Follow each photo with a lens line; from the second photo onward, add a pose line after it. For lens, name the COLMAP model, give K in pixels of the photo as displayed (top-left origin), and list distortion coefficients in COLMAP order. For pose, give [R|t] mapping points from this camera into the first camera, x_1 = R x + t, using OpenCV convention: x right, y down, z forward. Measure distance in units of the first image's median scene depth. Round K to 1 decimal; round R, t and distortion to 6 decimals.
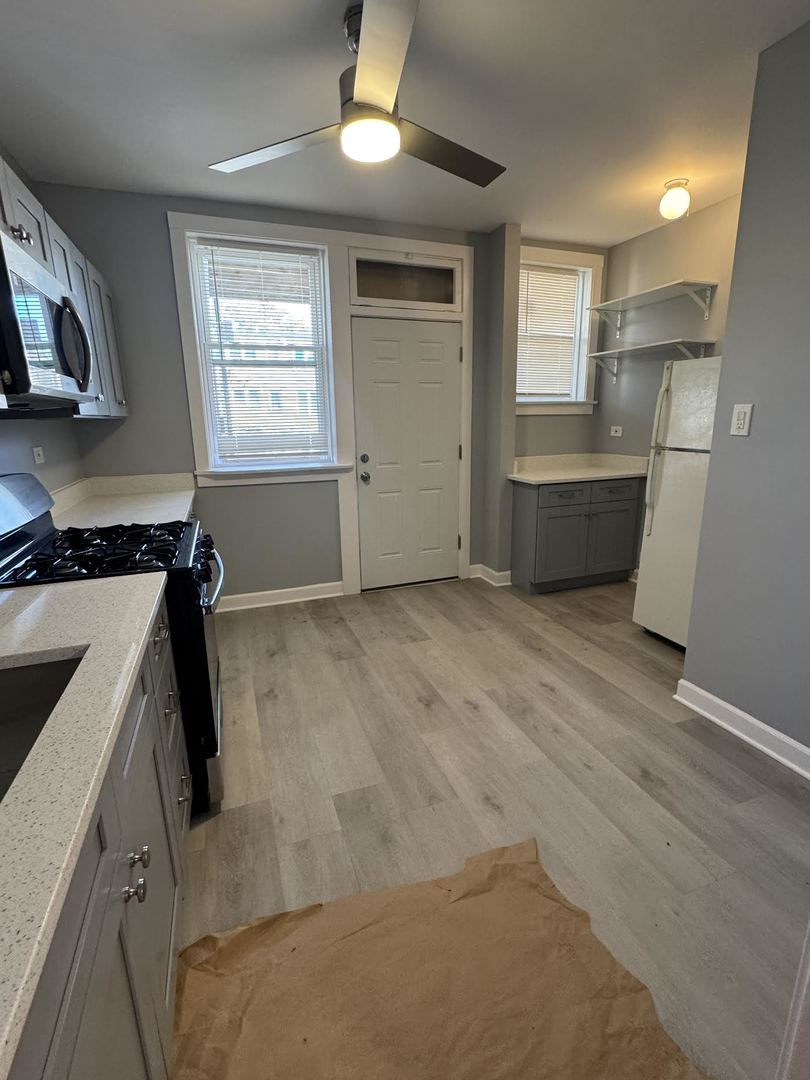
lens RADIAL K [[531.2, 0, 405.0], [0, 531.2, 540.0], [0, 0, 1]] dist [-0.001053, -0.001019]
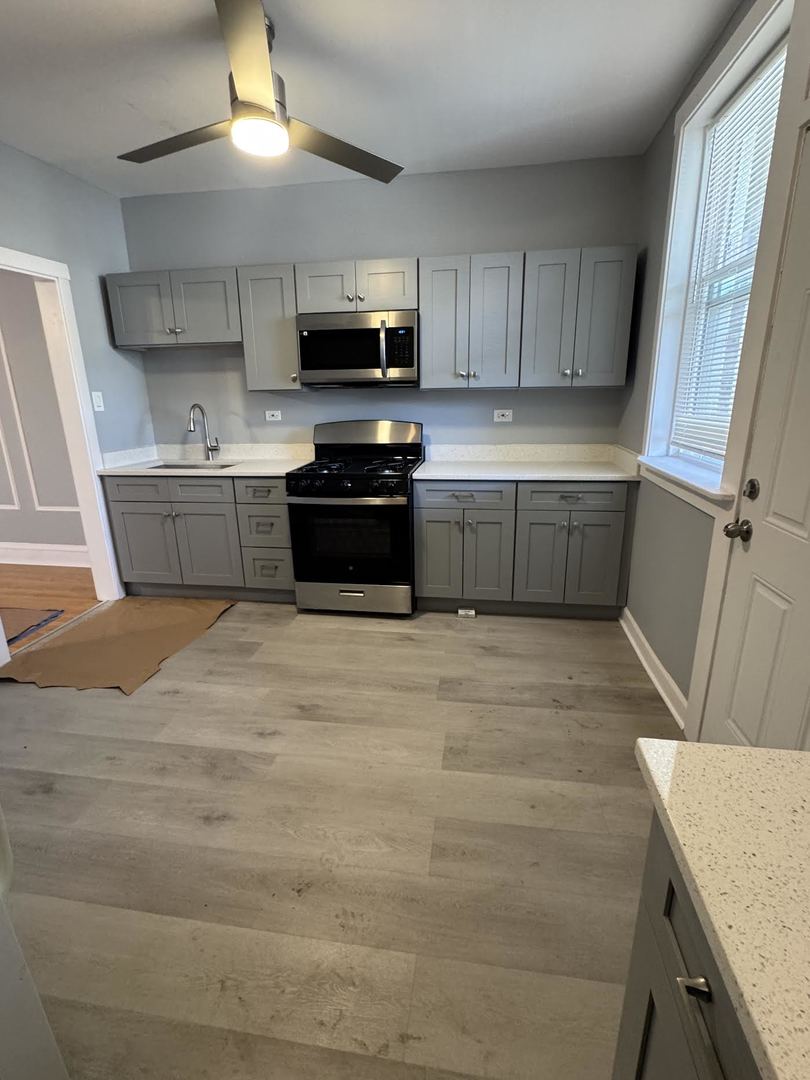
lens RADIAL K [[531.2, 0, 405.0], [0, 531.2, 540.0], [0, 0, 1]] dist [-0.001053, -0.001019]
pose [[-0.520654, 0.252508, -0.815573, 0.595999], [-0.172883, 0.904292, 0.390343, -0.328404], [0.836081, 0.344233, -0.427168, 1.359967]]
